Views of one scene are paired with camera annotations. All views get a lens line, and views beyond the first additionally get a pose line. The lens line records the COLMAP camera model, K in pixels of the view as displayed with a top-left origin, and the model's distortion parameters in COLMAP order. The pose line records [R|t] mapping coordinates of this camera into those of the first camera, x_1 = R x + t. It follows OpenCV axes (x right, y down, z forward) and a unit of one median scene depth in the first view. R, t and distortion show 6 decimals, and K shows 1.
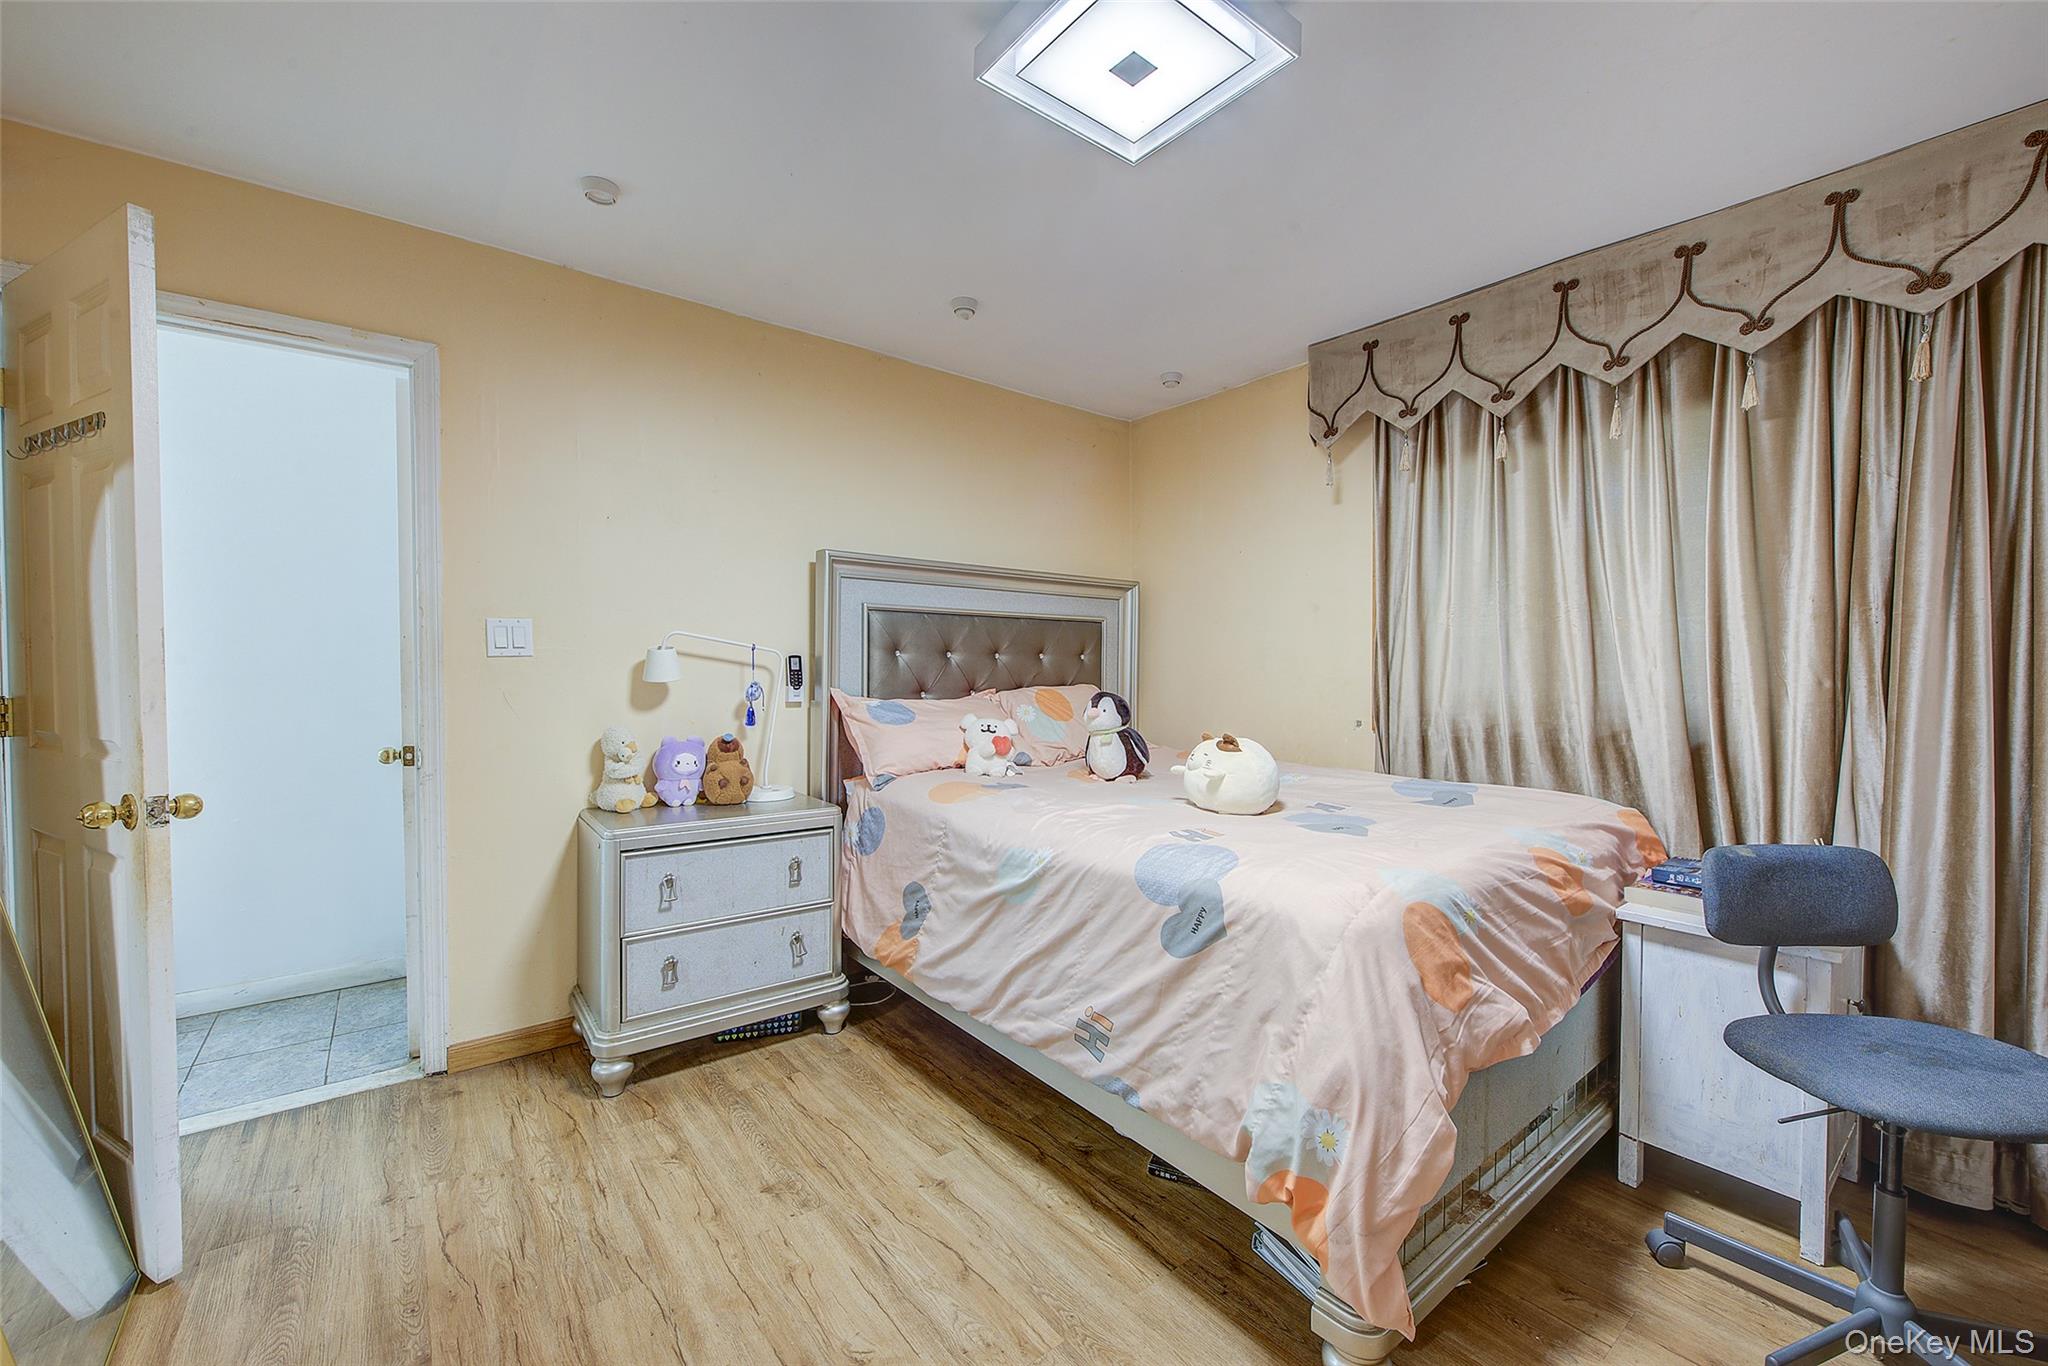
lens RADIAL K [[801.8, 0, 1030.5], [0, 801.8, 683.4], [0, 0, 1]] dist [0.008058, -0.004186]
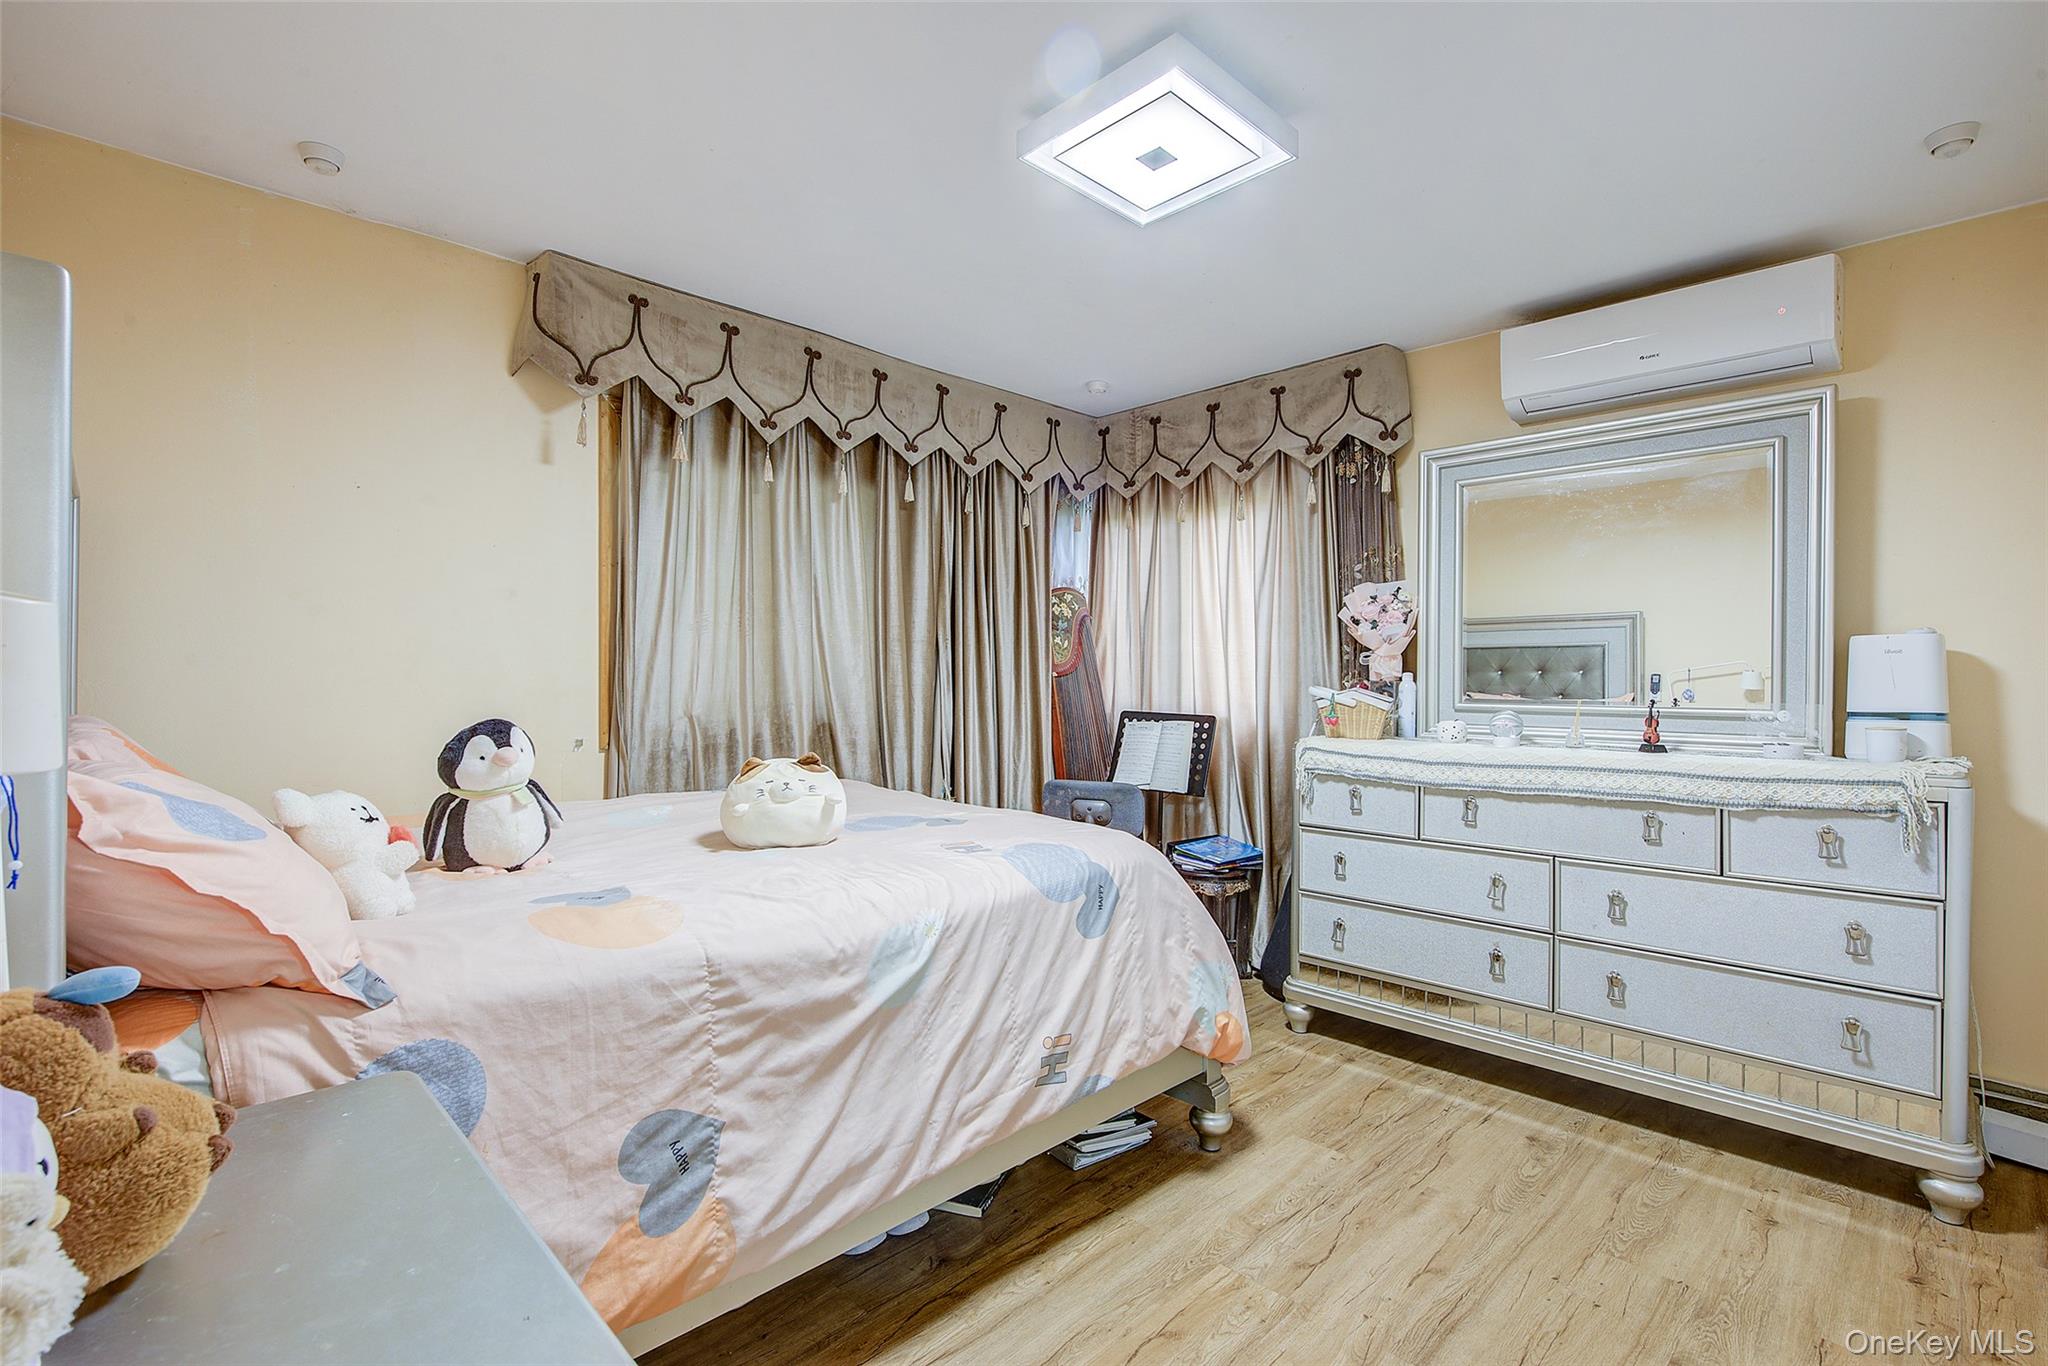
lens RADIAL K [[946.6, 0, 1018.4], [0, 946.6, 681.4], [0, 0, 1]] dist [-0.002128, -0.000199]
pose [[-0.106941, -0.011676, 0.994197, -0.866154], [0.018610, 0.999732, 0.013743, -0.025875], [-0.994091, 0.019972, -0.106695, 0.971898]]
